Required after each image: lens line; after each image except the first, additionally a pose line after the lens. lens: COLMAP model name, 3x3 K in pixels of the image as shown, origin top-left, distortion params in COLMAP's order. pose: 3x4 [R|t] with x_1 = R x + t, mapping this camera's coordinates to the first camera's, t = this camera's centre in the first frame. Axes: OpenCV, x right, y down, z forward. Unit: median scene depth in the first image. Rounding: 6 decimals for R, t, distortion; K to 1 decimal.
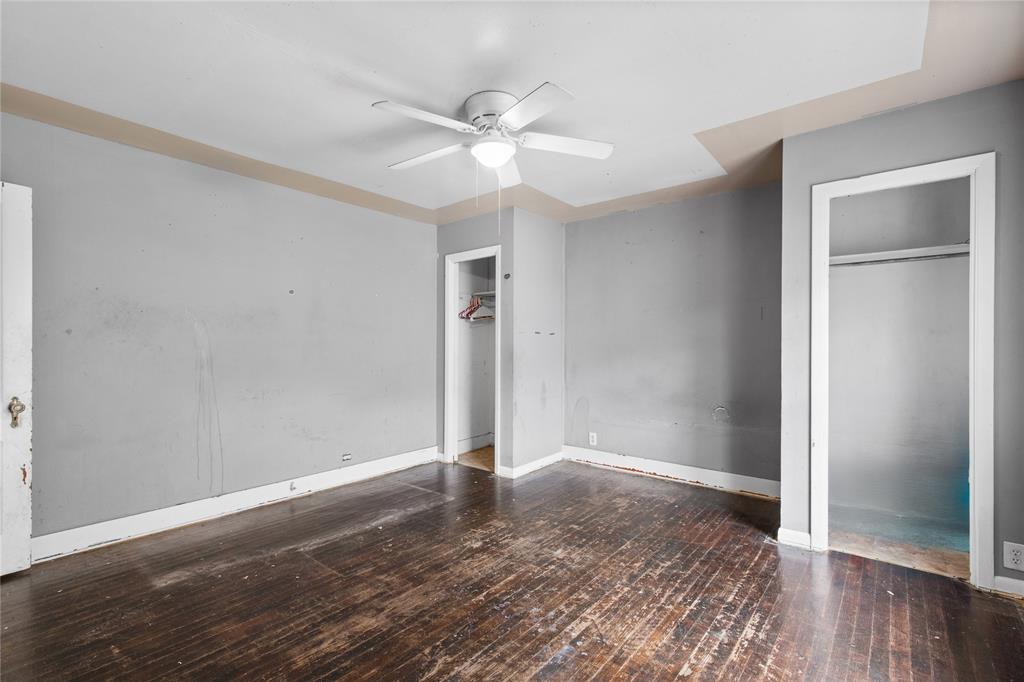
lens RADIAL K [[469.5, 0, 513.6], [0, 469.5, 361.7], [0, 0, 1]] dist [0.012114, -0.000197]
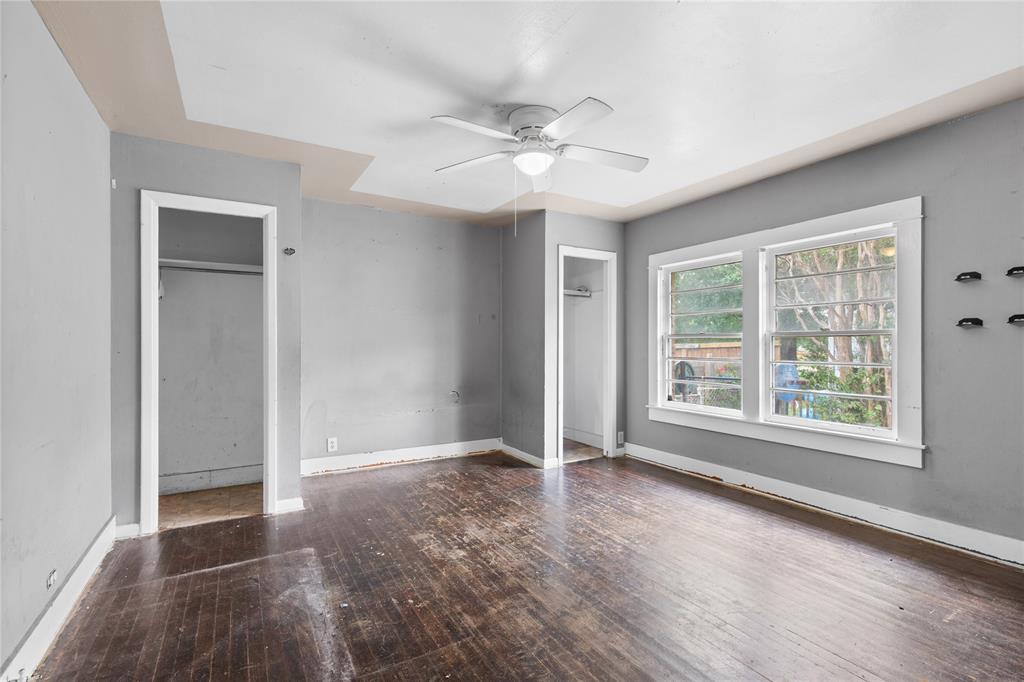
lens RADIAL K [[469.5, 0, 513.6], [0, 469.5, 361.7], [0, 0, 1]] dist [0.012114, -0.000197]
pose [[0.329115, -0.032985, 0.943713, -0.869366], [0.032953, 0.999182, 0.023432, -0.008791], [-0.943715, 0.023387, 0.329933, 0.554217]]
